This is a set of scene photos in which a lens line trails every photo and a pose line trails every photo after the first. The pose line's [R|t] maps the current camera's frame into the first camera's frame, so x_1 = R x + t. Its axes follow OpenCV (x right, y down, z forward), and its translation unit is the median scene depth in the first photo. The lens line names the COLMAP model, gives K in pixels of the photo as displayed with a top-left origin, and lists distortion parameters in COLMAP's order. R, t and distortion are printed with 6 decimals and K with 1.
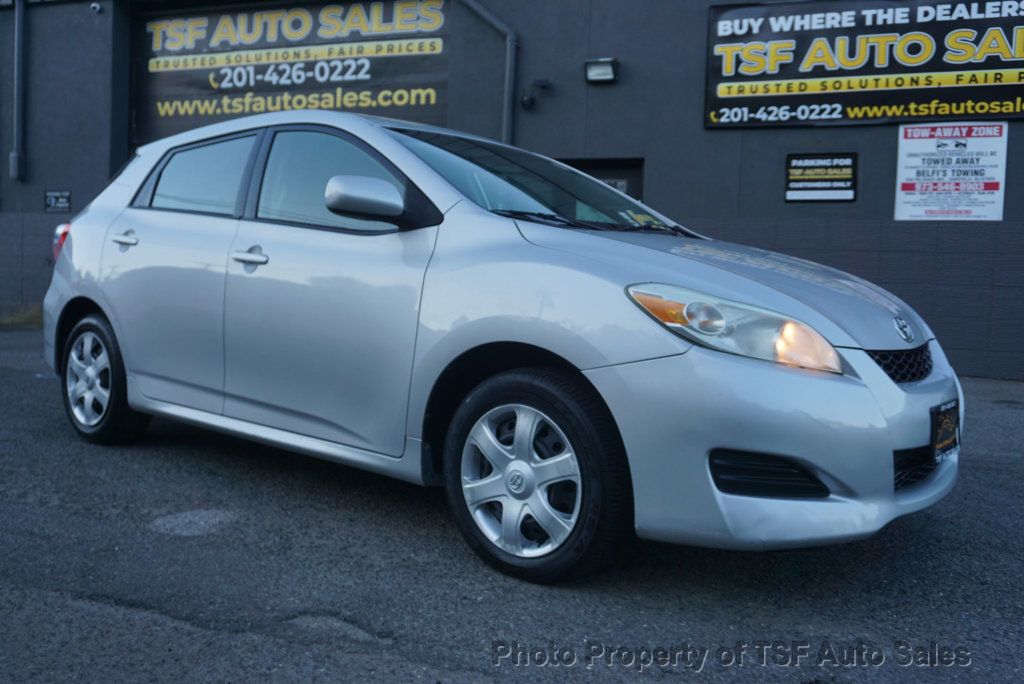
lens RADIAL K [[888.0, 0, 512.0], [0, 888.0, 342.0], [0, 0, 1]] dist [-0.009422, -0.000477]
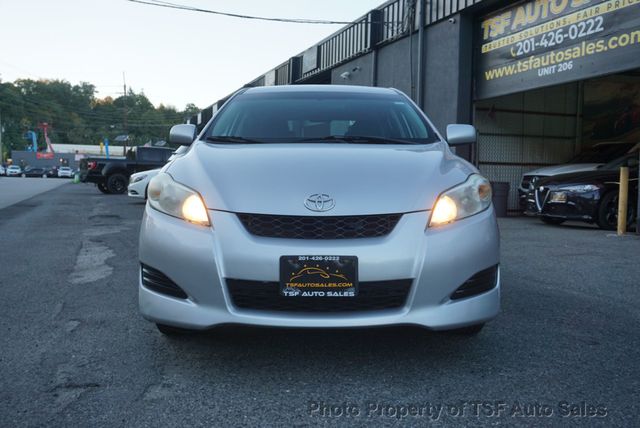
lens RADIAL K [[624.1, 0, 320.0], [0, 624.1, 214.0], [0, 0, 1]] dist [-0.005367, 0.005389]
pose [[0.626172, 0.019524, -0.779440, 0.374641], [-0.042330, 0.999063, -0.008981, 0.003970], [0.778535, 0.038617, 0.626412, 0.121173]]
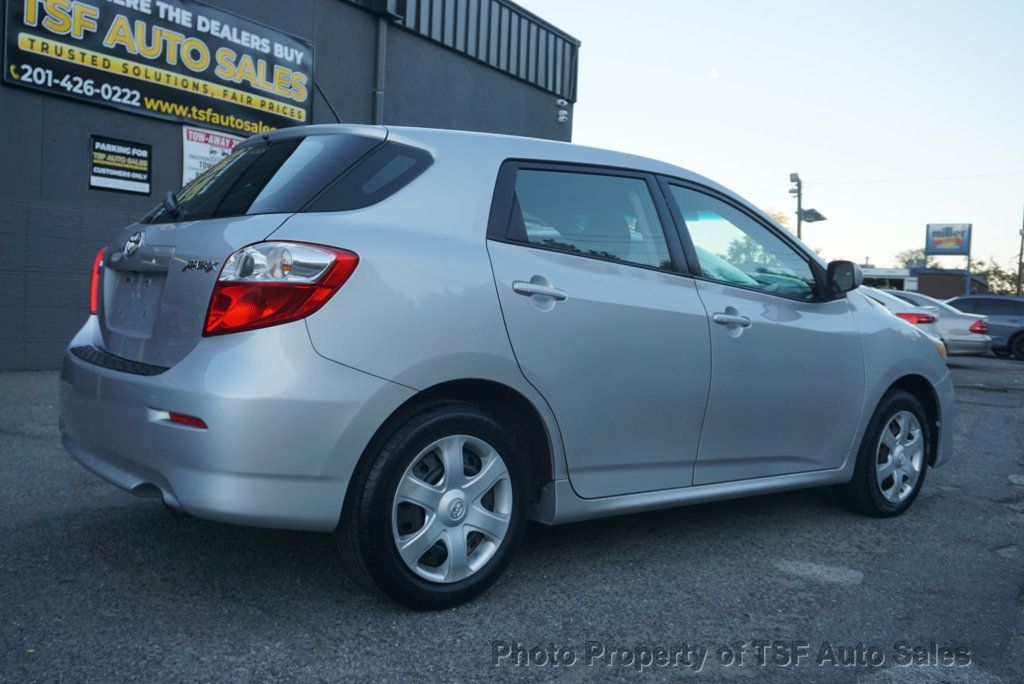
lens RADIAL K [[927.1, 0, 512.0], [0, 927.1, 342.0], [0, 0, 1]] dist [-0.001203, -0.011237]
pose [[0.187842, -0.075088, 0.979325, -0.550583], [0.025168, 0.997114, 0.071624, -0.060587], [-0.981877, 0.011193, 0.189190, 0.417431]]
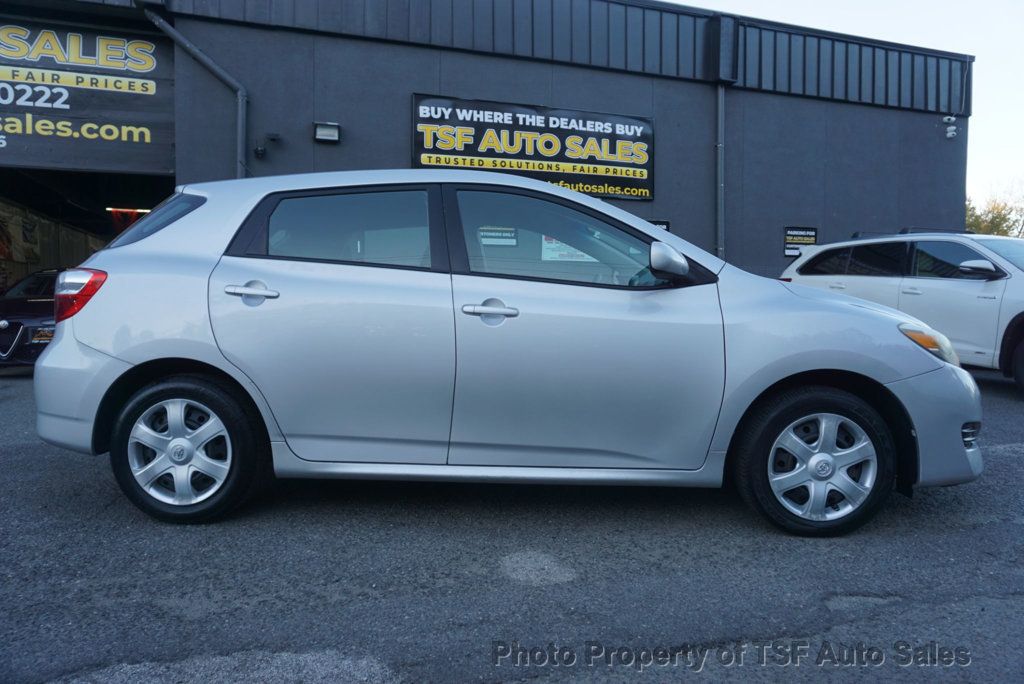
lens RADIAL K [[685.4, 0, 512.0], [0, 685.4, 342.0], [0, 0, 1]] dist [-0.040664, 0.028165]
pose [[0.784030, -0.064602, 0.617352, -0.312486], [0.064710, 0.997657, 0.022218, -0.029476], [-0.617341, 0.022529, 0.786373, 0.138866]]
